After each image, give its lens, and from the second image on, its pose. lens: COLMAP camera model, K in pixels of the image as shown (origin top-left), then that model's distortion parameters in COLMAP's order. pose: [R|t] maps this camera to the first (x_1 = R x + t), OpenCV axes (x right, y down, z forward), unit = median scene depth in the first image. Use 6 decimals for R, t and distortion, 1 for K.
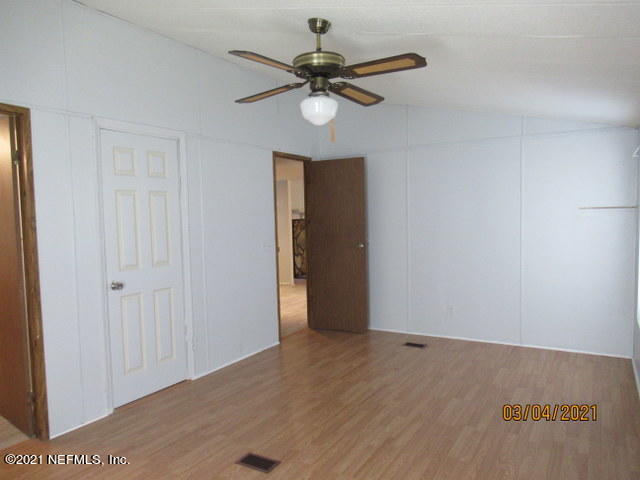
lens RADIAL K [[477.3, 0, 316.6], [0, 477.3, 243.5], [0, 0, 1]] dist [-0.002282, -0.003646]
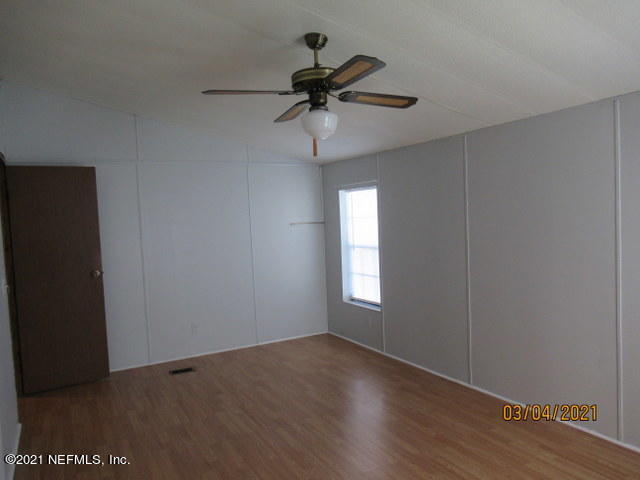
lens RADIAL K [[477.3, 0, 317.4], [0, 477.3, 237.9], [0, 0, 1]] dist [-0.002282, -0.003646]
pose [[0.501388, -0.034215, 0.864546, -0.502183], [0.087722, 0.996079, -0.011454, -0.016104], [-0.860764, 0.081582, 0.502424, 0.294656]]
